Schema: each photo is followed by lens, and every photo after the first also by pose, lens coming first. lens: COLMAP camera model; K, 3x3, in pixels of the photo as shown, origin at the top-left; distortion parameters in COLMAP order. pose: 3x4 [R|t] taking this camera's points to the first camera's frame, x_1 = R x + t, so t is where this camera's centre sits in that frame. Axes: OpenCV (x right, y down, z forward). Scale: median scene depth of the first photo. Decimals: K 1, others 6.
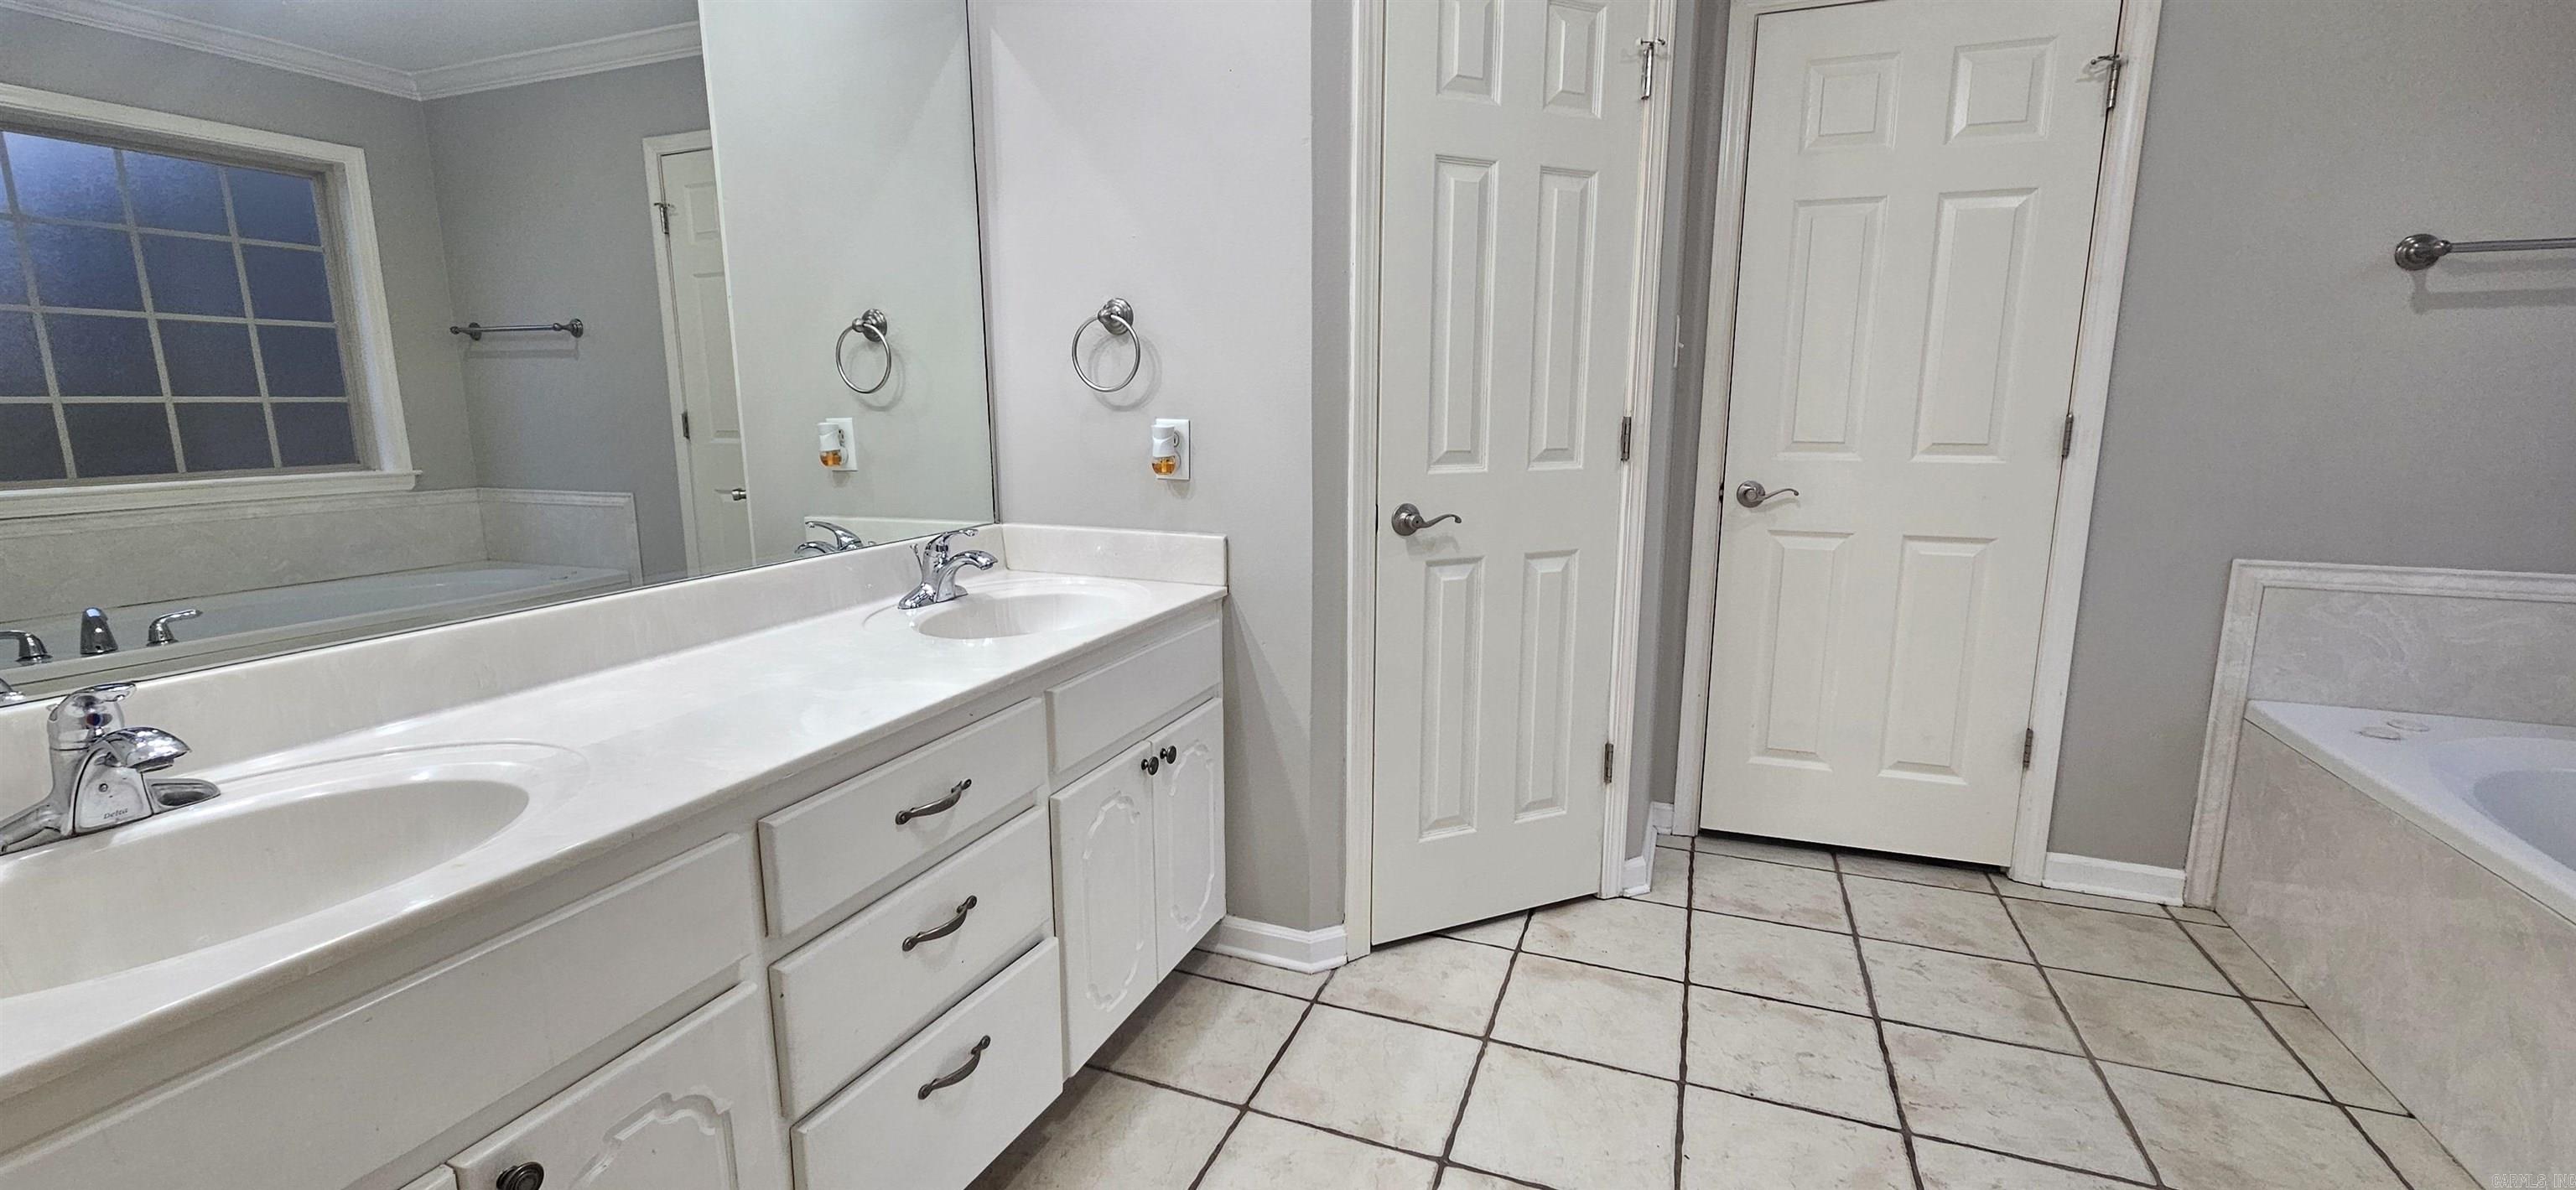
lens RADIAL K [[1059.2, 0, 1278.6], [0, 1059.2, 595.0], [0, 0, 1]] dist [0.000764, -0.000755]
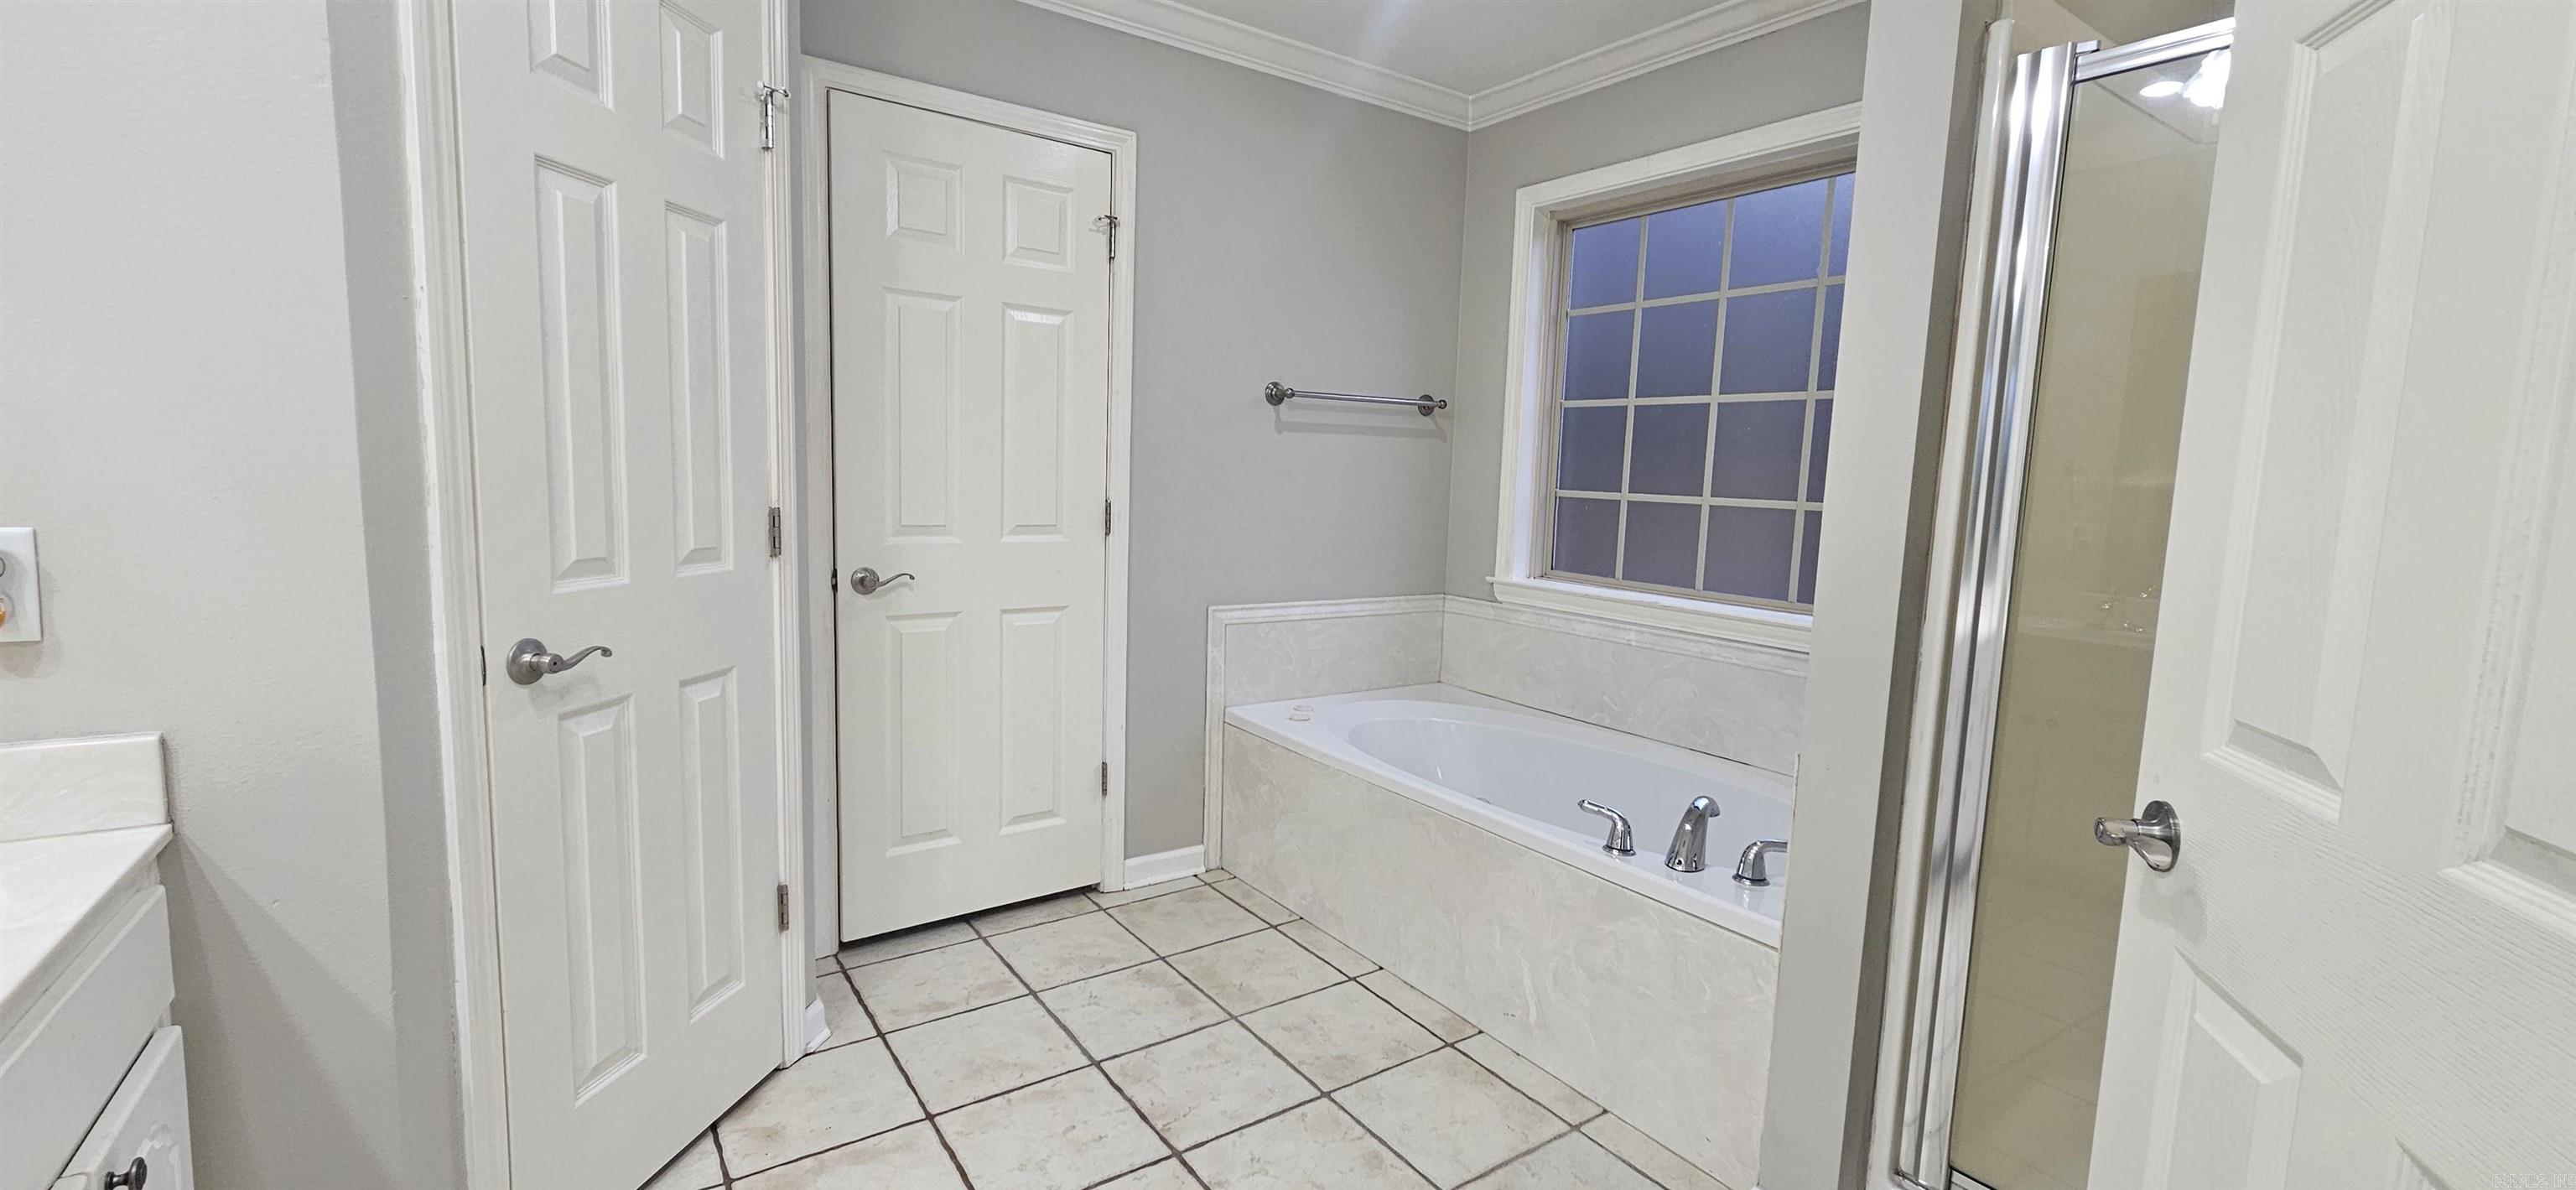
lens RADIAL K [[1059.2, 0, 1287.6], [0, 1059.2, 592.4], [0, 0, 1]] dist [0.000764, -0.000755]
pose [[0.540600, -0.078331, 0.837625, -0.175534], [0.119783, 0.992679, 0.015524, -0.062174], [-0.832709, 0.091941, 0.546025, 0.183716]]
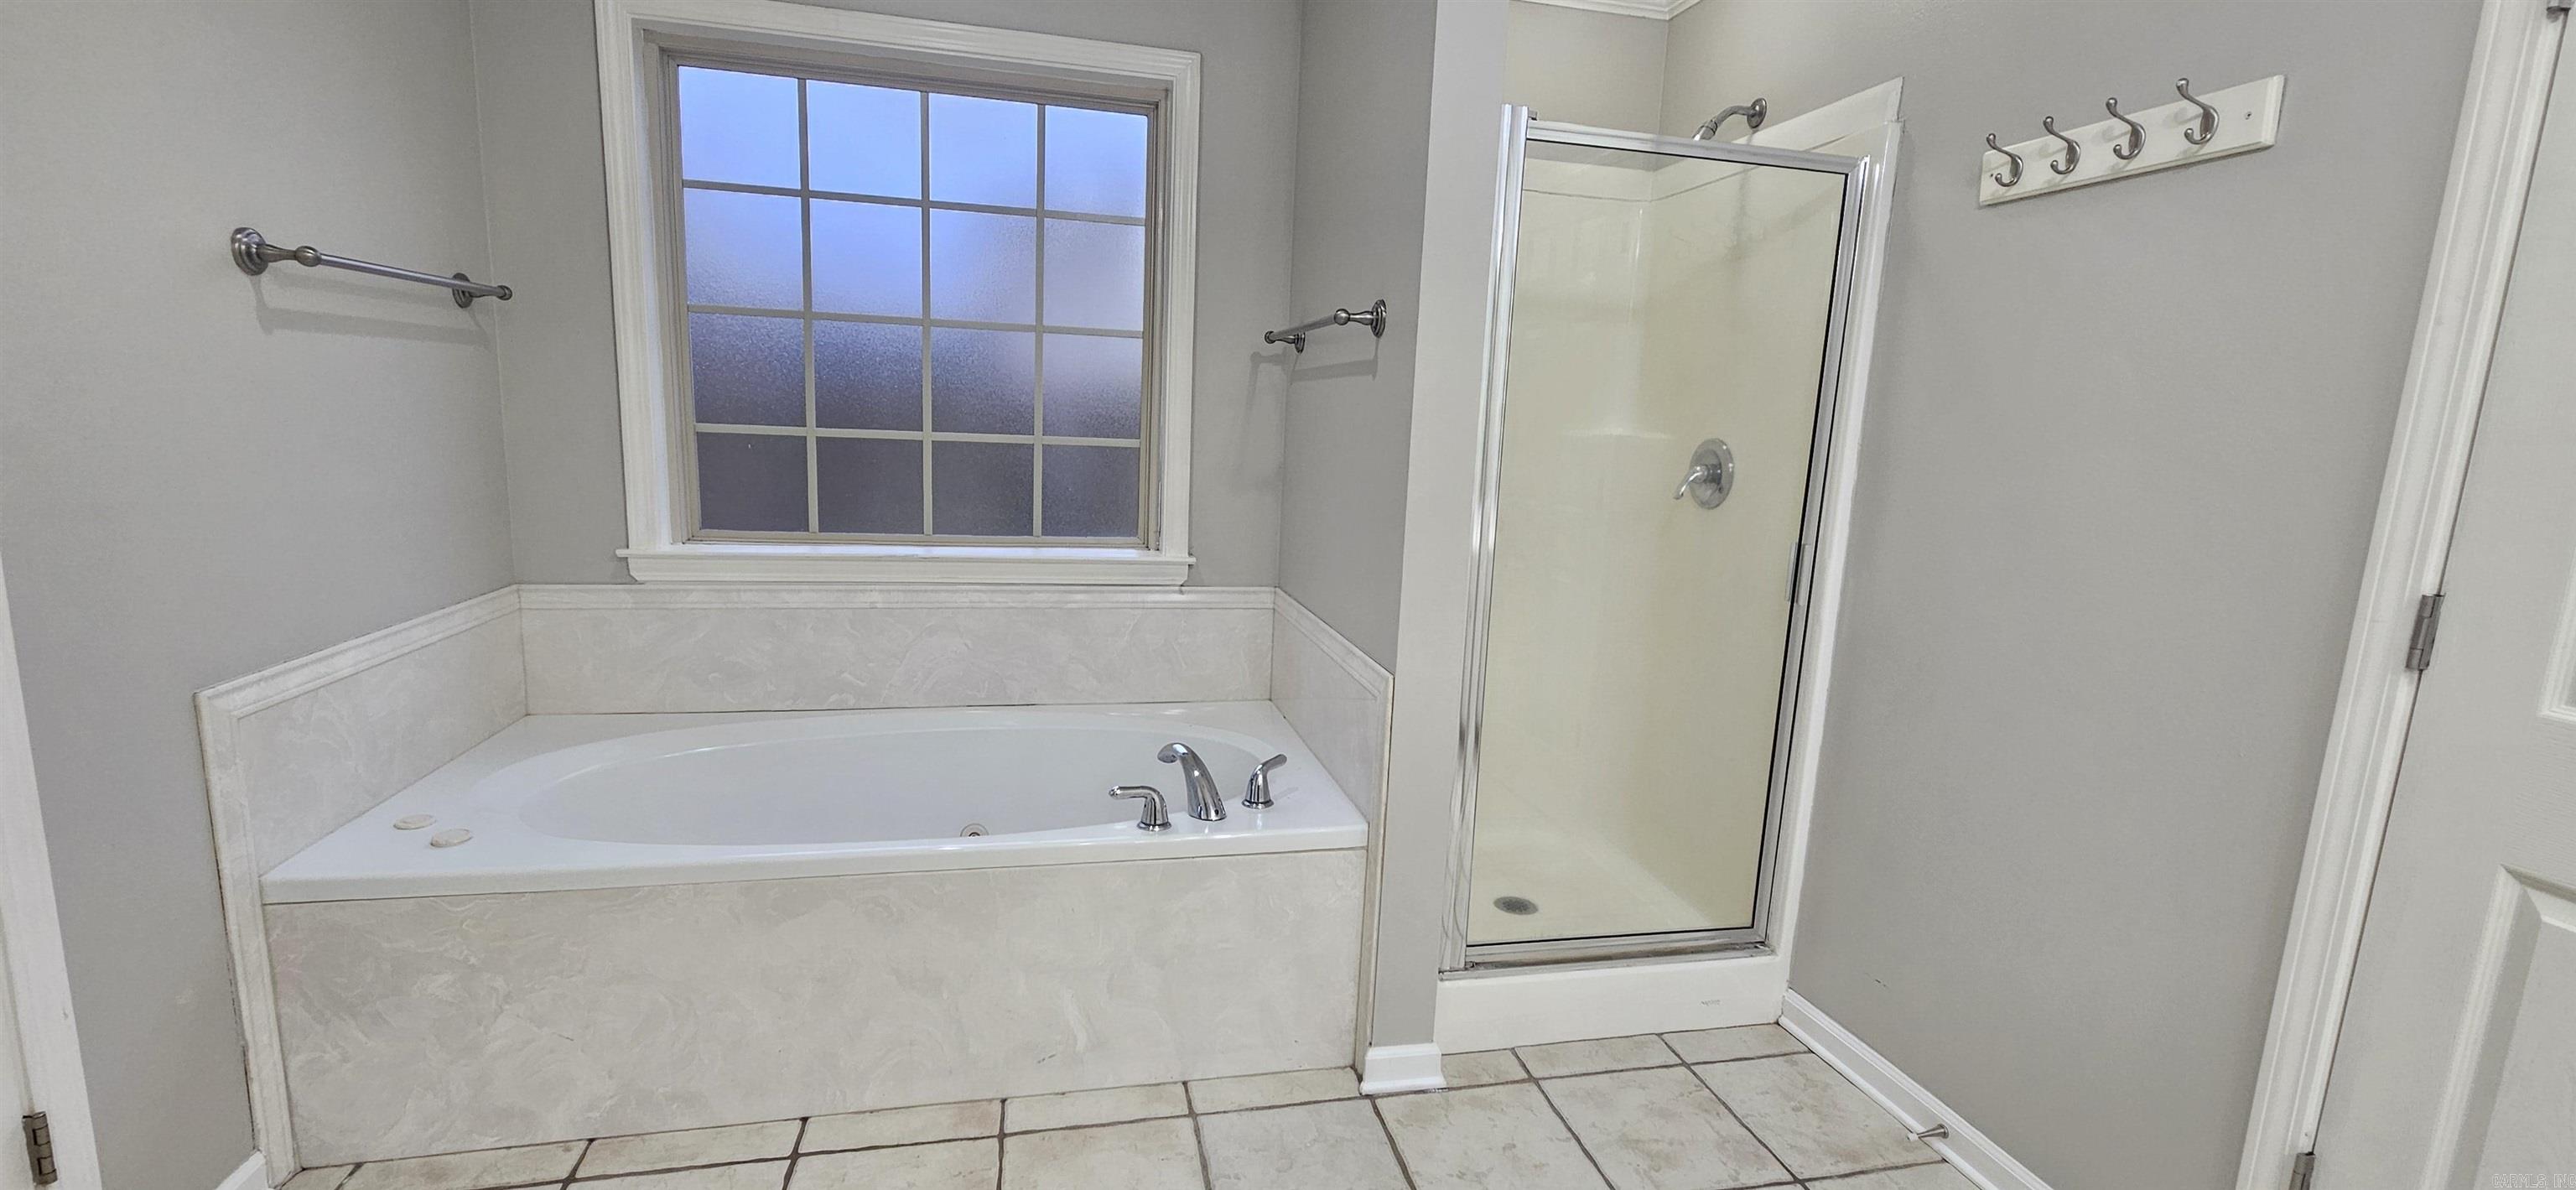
lens RADIAL K [[1059.2, 0, 1290.2], [0, 1059.2, 595.5], [0, 0, 1]] dist [0.000764, -0.000755]
pose [[-0.568590, -0.158549, 0.807197, 0.003283], [0.115074, 0.956273, 0.268888, -0.193427], [-0.814532, 0.245775, -0.525483, 0.799630]]
